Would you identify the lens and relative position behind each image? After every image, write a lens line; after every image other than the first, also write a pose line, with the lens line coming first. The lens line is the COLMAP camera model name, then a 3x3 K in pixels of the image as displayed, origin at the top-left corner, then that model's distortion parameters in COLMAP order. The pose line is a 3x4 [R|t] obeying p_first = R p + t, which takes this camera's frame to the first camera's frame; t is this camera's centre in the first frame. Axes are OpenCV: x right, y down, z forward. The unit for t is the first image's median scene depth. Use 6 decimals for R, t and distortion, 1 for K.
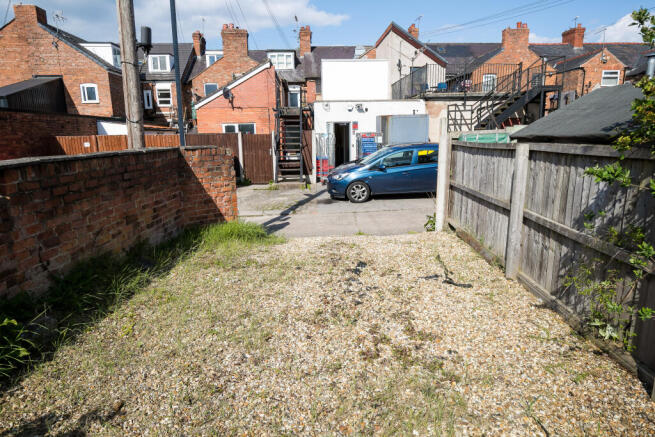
lens RADIAL K [[401.7, 0, 327.2], [0, 401.7, 220.4], [0, 0, 1]] dist [-0.003900, -0.000058]
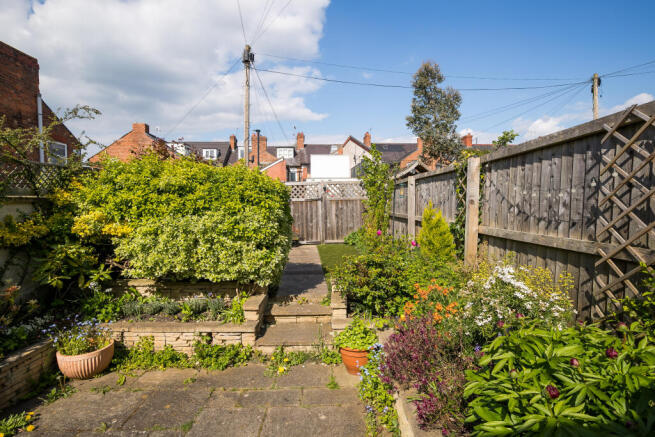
lens RADIAL K [[329.3, 0, 327.0], [0, 329.3, 219.9], [0, 0, 1]] dist [-0.022850, -0.000940]
pose [[0.999347, 0.002250, 0.036052, 0.005357], [0.003488, 0.987381, -0.158321, 0.080683], [-0.035954, 0.158344, 0.986729, -0.281809]]
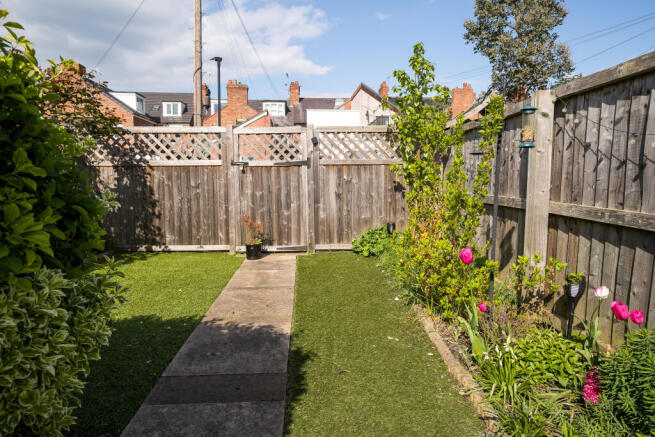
lens RADIAL K [[401.7, 0, 327.8], [0, 401.7, 216.7], [0, 0, 1]] dist [-0.003900, -0.000058]
pose [[0.999501, 0.010599, 0.029757, 0.014318], [-0.007185, 0.993617, -0.112580, 0.060494], [-0.030761, 0.112310, 0.993197, -0.173075]]
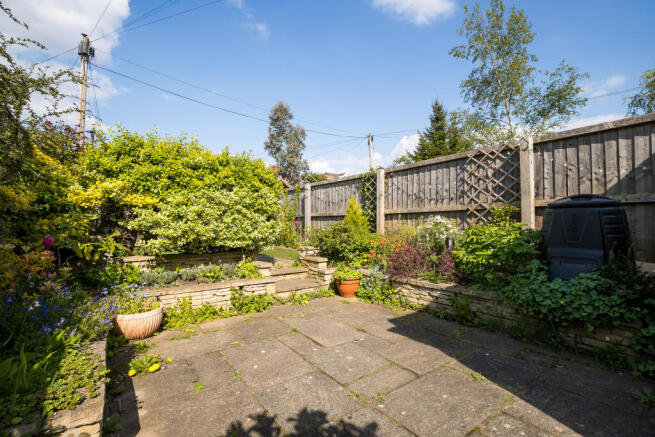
lens RADIAL K [[303.8, 0, 328.5], [0, 303.8, 216.7], [0, 0, 1]] dist [-0.025224, 0.000010]
pose [[0.795734, 0.024266, 0.605160, -0.073891], [0.119203, 0.973378, -0.195772, 0.100347], [-0.593800, 0.227919, 0.771657, -0.287835]]
